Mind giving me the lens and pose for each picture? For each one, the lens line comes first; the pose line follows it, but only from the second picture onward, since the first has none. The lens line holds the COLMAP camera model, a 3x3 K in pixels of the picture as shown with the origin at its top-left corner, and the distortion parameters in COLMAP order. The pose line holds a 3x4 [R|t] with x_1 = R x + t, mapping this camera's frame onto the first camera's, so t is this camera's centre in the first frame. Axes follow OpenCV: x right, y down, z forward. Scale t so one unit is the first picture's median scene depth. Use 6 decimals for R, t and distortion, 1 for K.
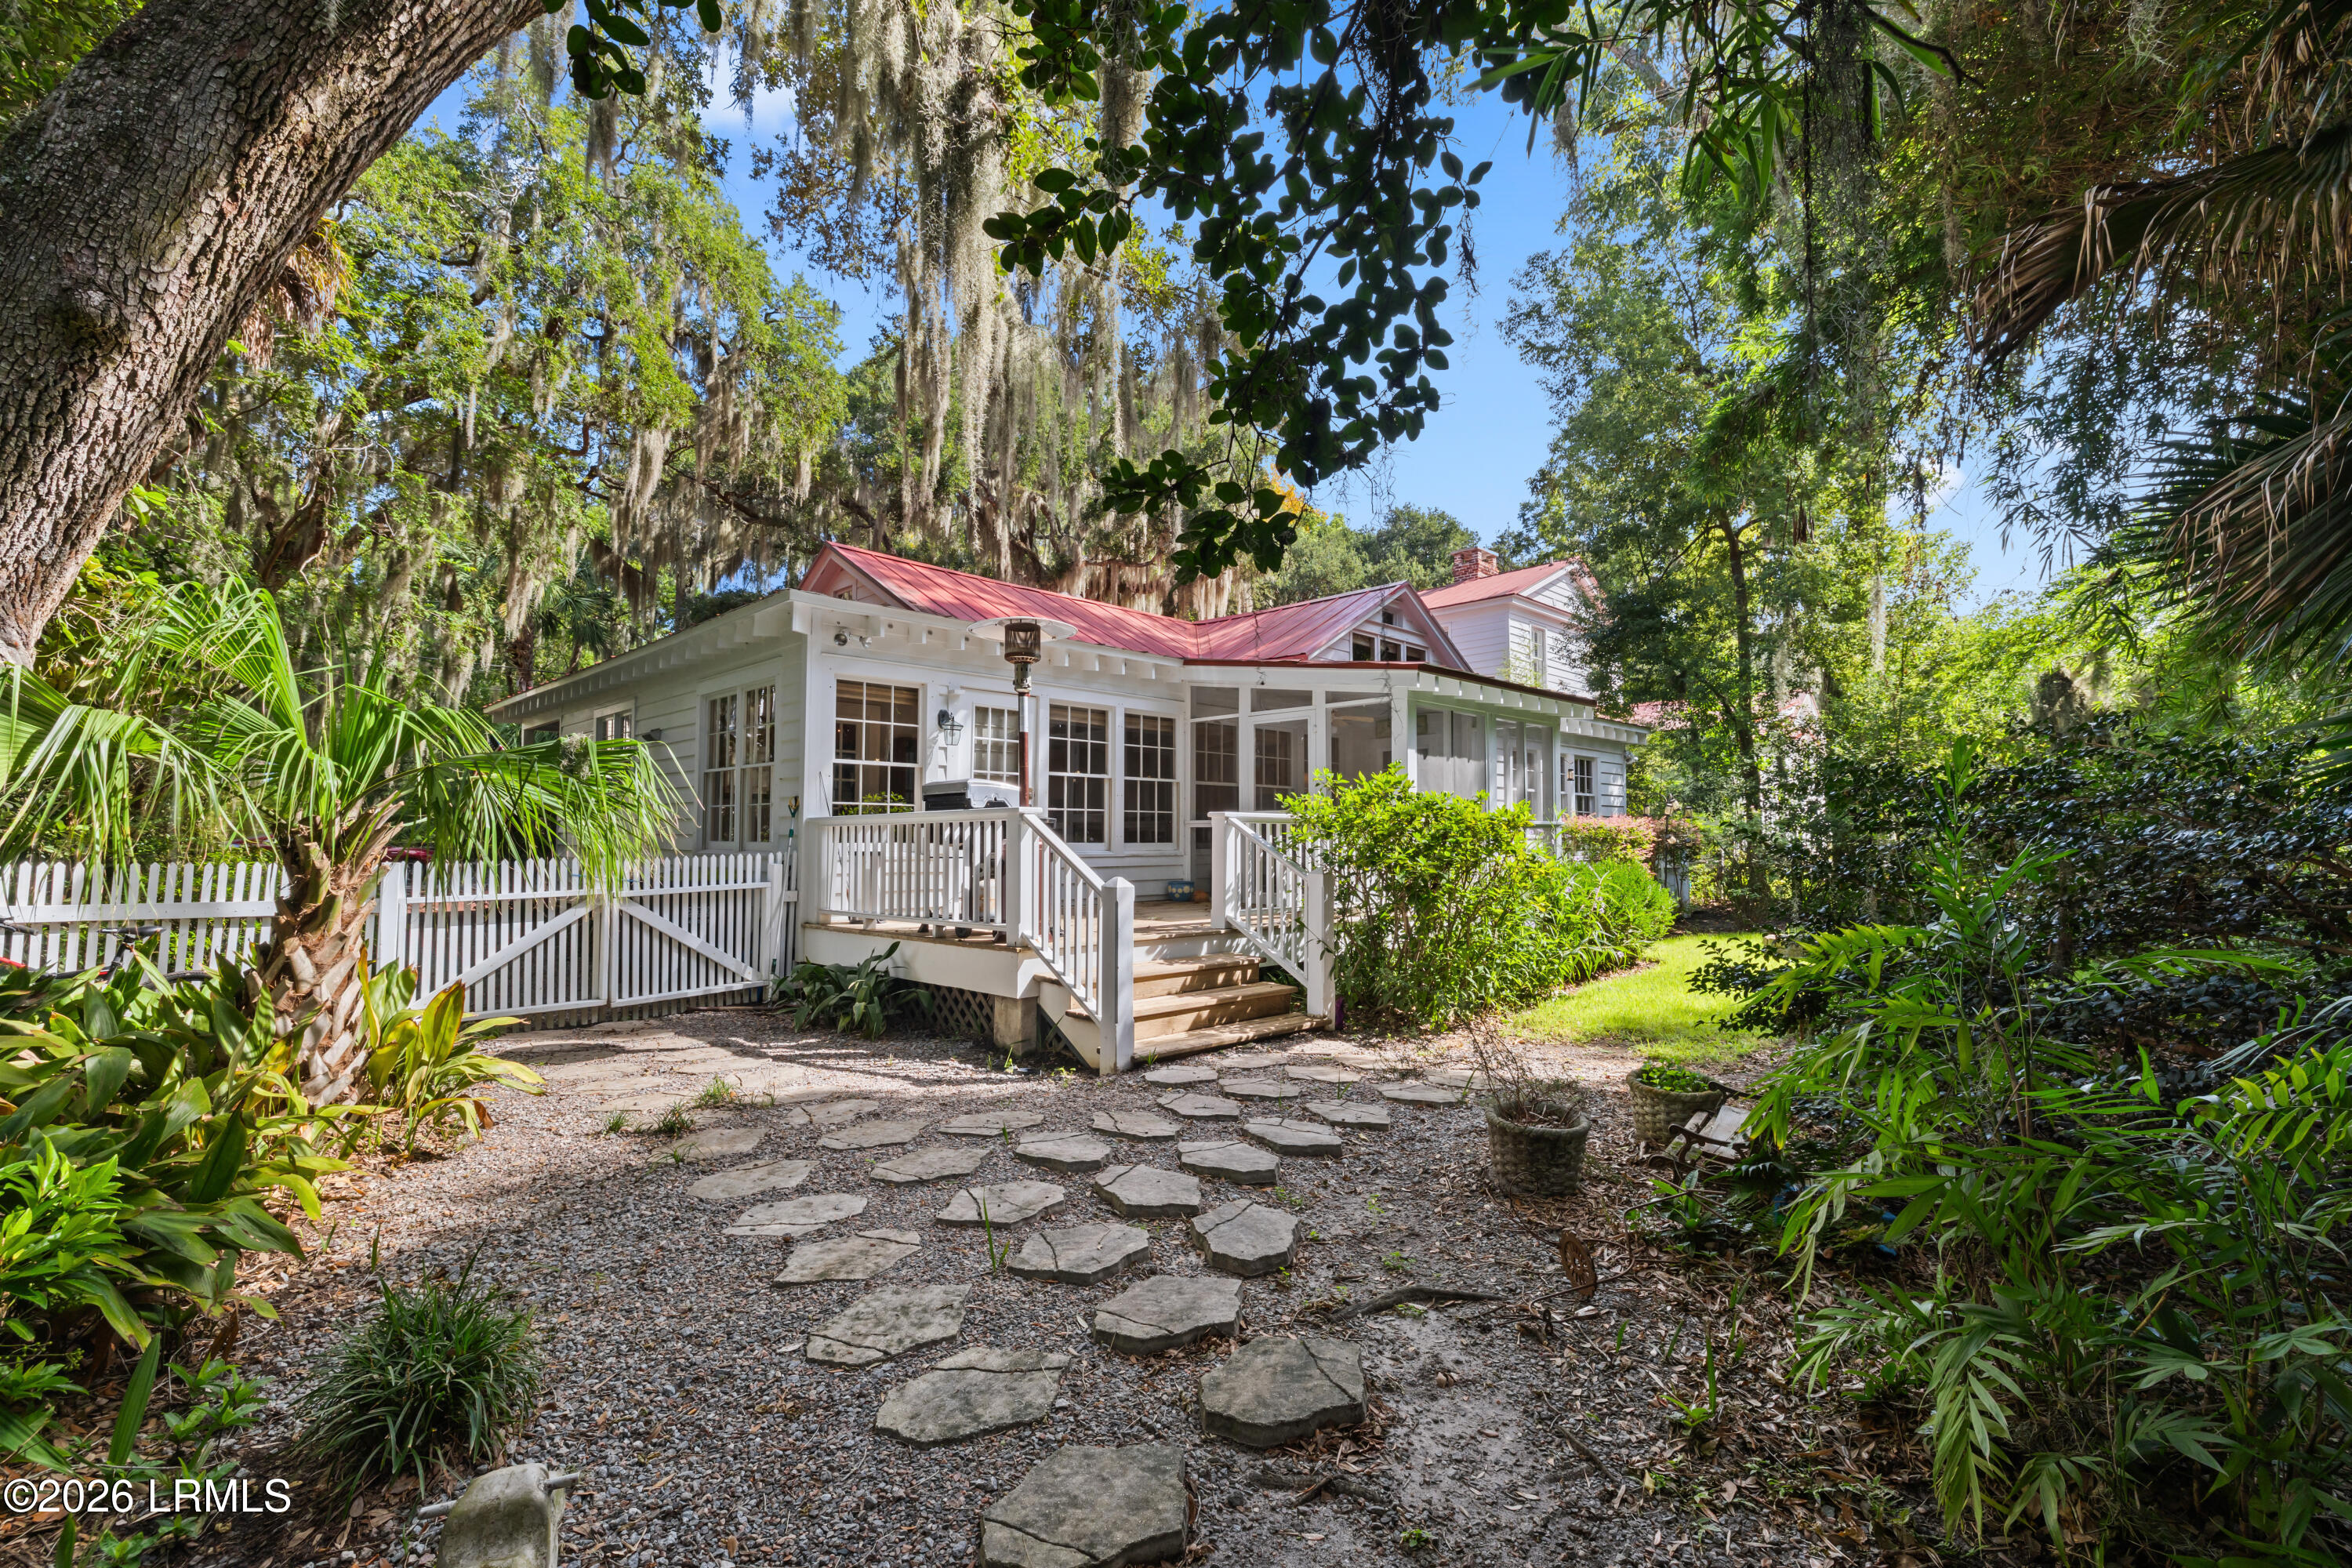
lens RADIAL K [[1020.3, 0, 1179.8], [0, 1020.3, 806.9], [0, 0, 1]] dist [-0.002662, -0.000045]
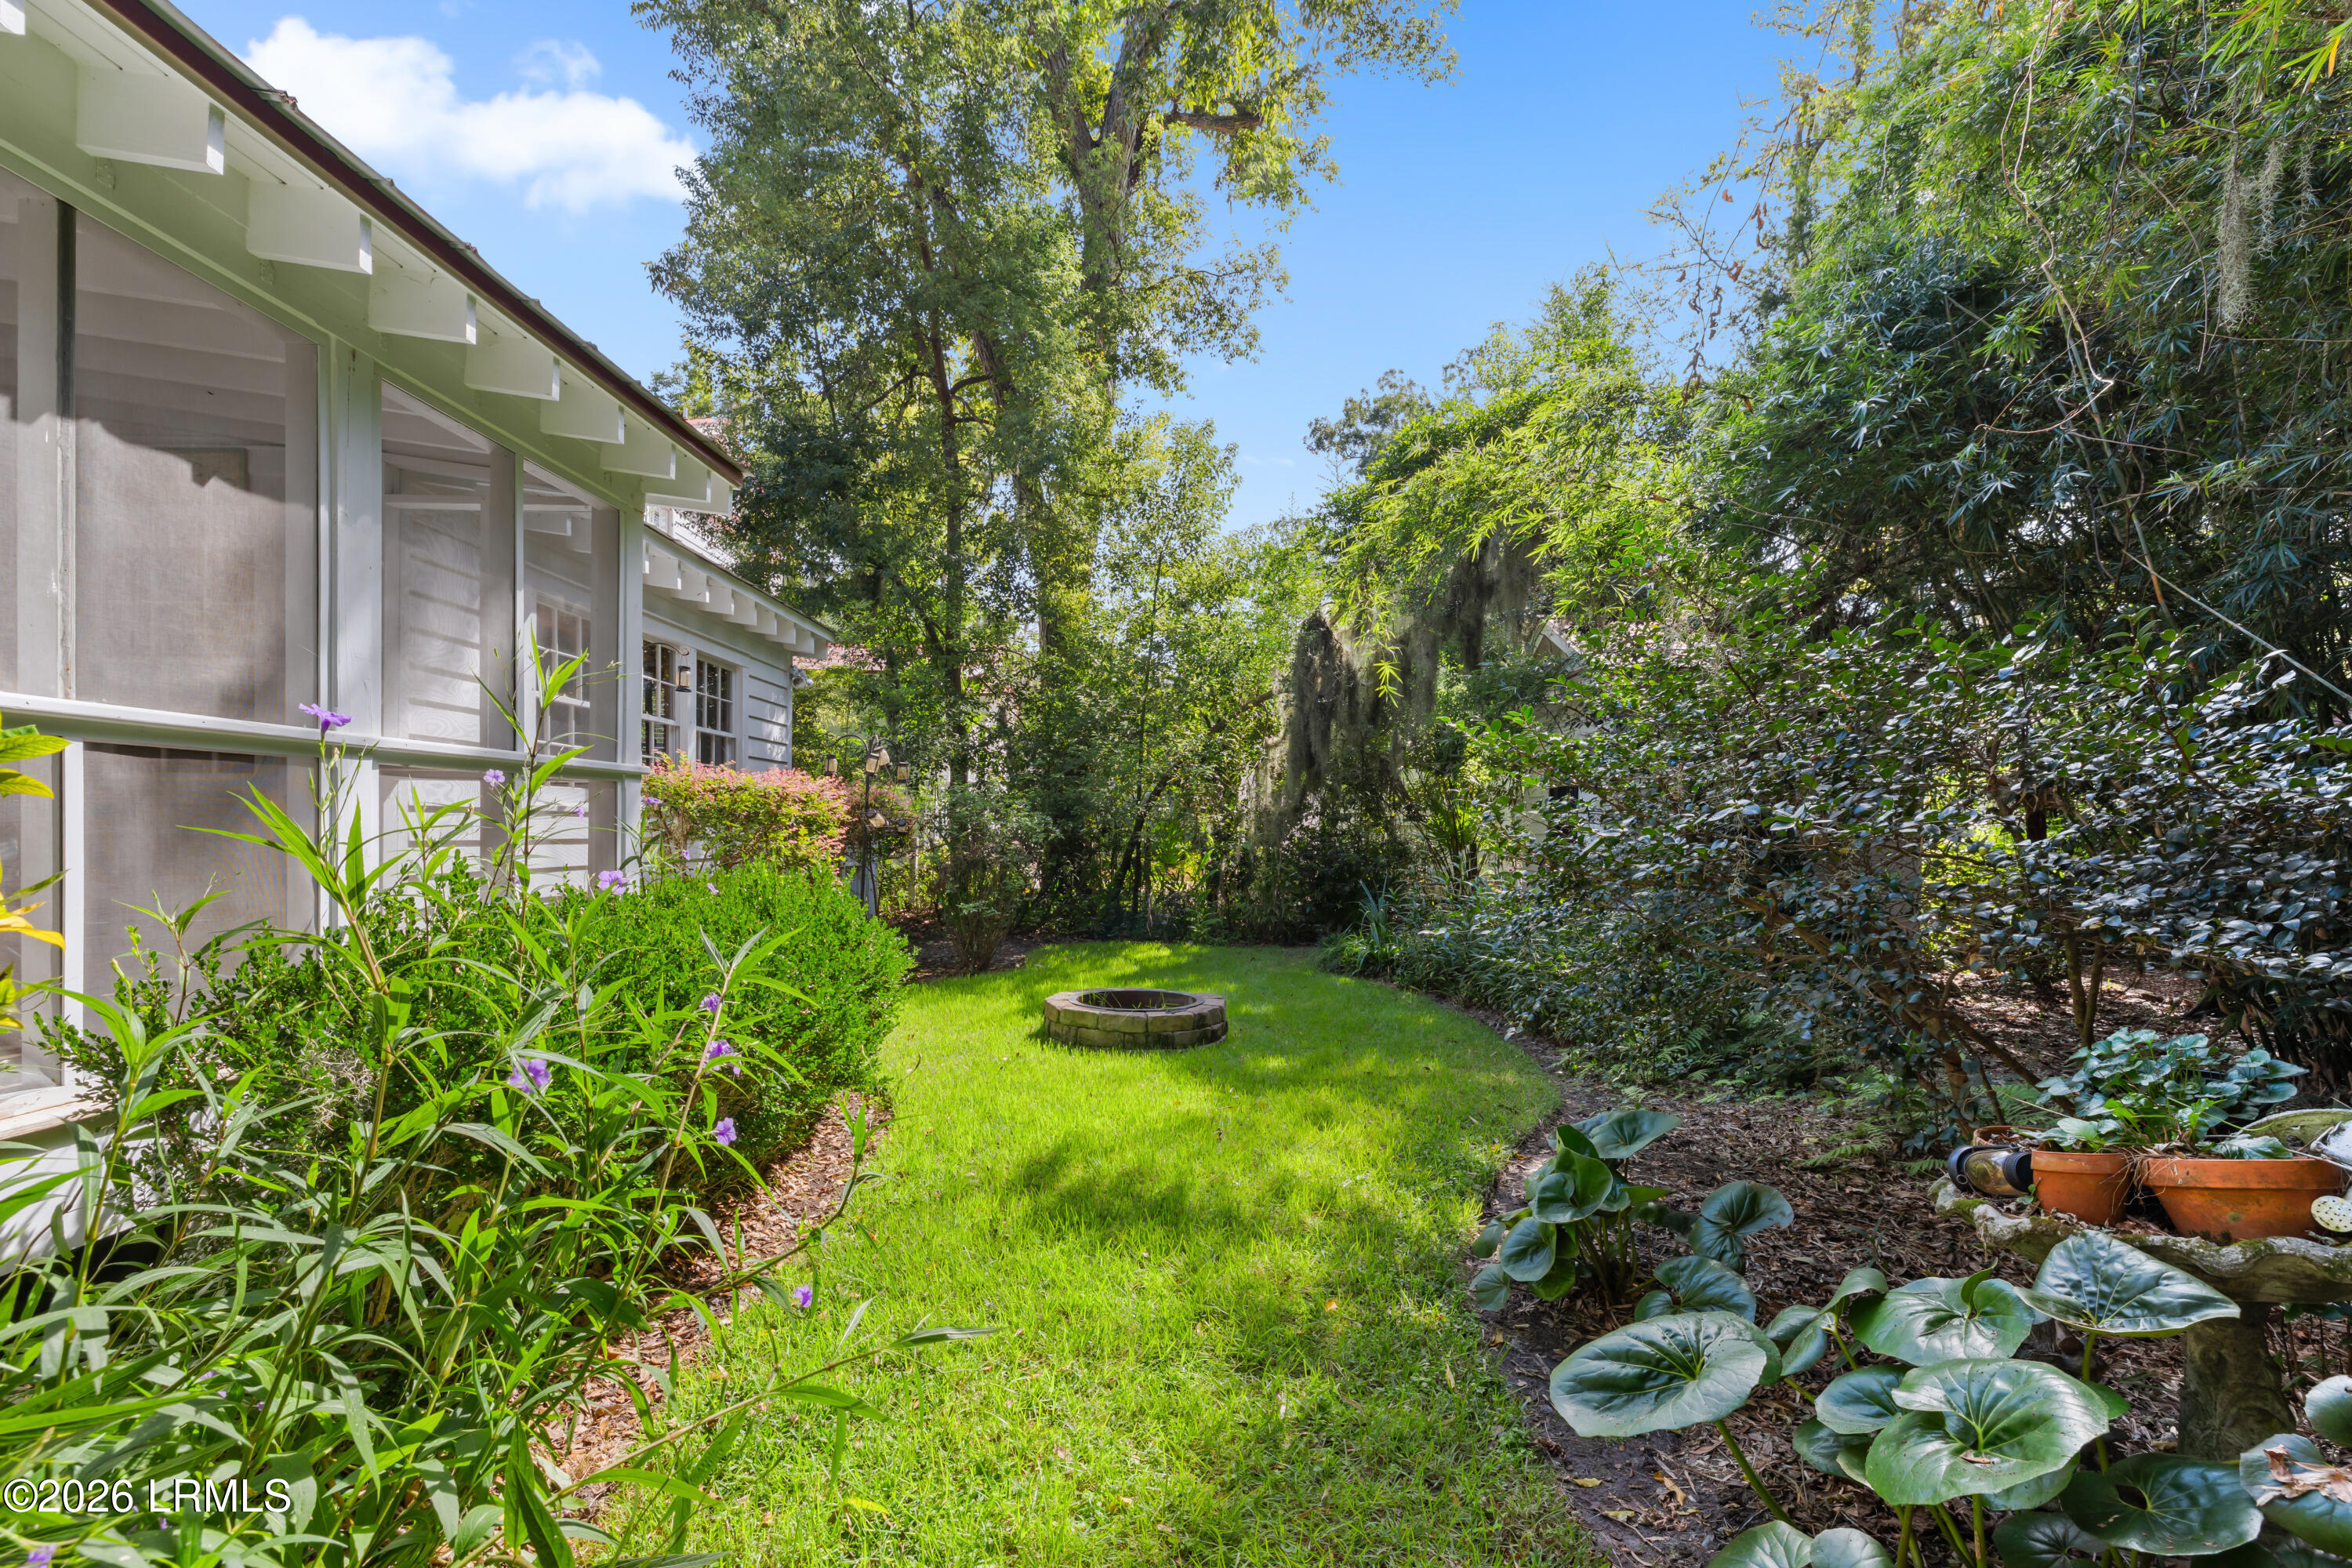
lens RADIAL K [[1020.3, 0, 1182.6], [0, 1020.3, 806.1], [0, 0, 1]] dist [-0.002662, -0.000045]
pose [[0.700861, 0.018928, 0.713047, 0.081051], [-0.029429, 0.999564, 0.002392, 0.007372], [-0.712690, -0.022661, 0.701113, 0.194691]]
